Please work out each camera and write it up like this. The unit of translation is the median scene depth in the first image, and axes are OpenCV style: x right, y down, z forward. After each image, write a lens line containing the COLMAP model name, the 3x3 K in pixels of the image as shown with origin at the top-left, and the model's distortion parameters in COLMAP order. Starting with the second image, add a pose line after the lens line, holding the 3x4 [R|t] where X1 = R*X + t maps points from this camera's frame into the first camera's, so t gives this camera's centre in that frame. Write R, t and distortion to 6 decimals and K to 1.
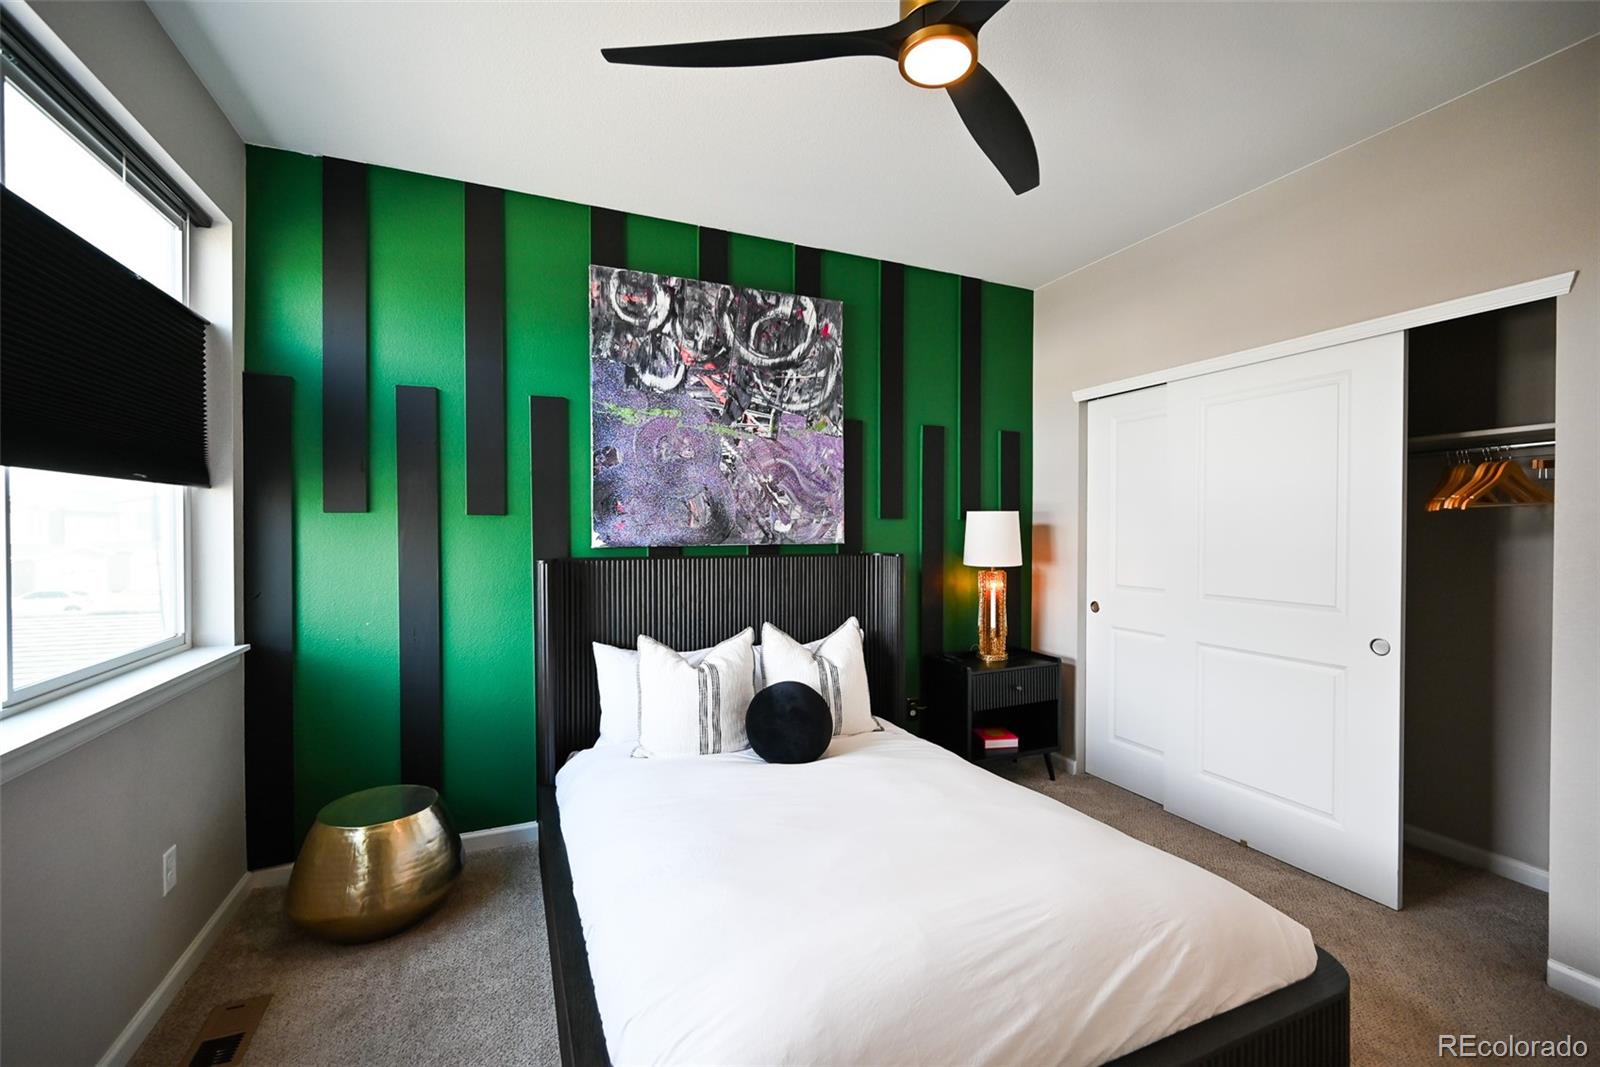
lens RADIAL K [[664.8, 0, 798.9], [0, 664.8, 538.4], [0, 0, 1]] dist [-0.000702, 0.000143]
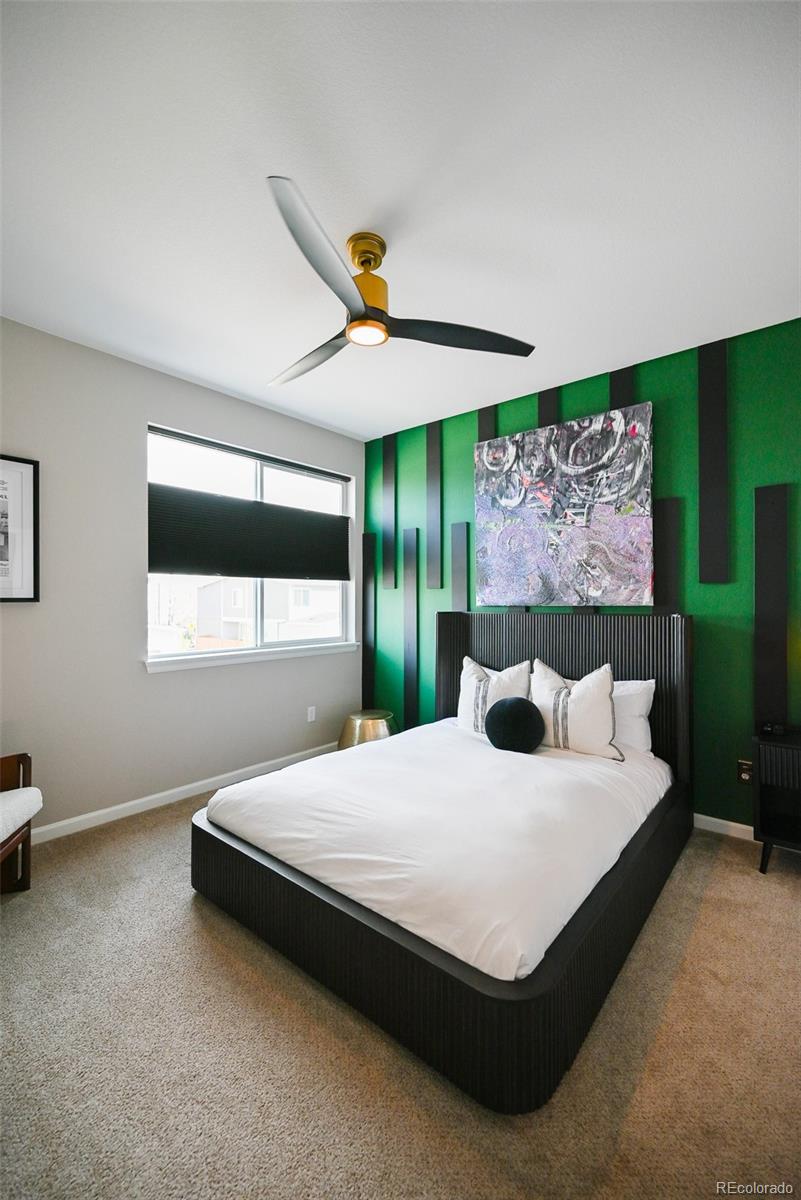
lens RADIAL K [[498.6, 0, 400.5], [0, 498.6, 600.0], [0, 0, 1]] dist [-0.000702, 0.000143]
pose [[0.446493, -0.002153, -0.894784, 0.707340], [-0.010092, 0.999921, -0.007442, 0.009096], [0.894730, 0.012353, 0.446436, 0.225861]]
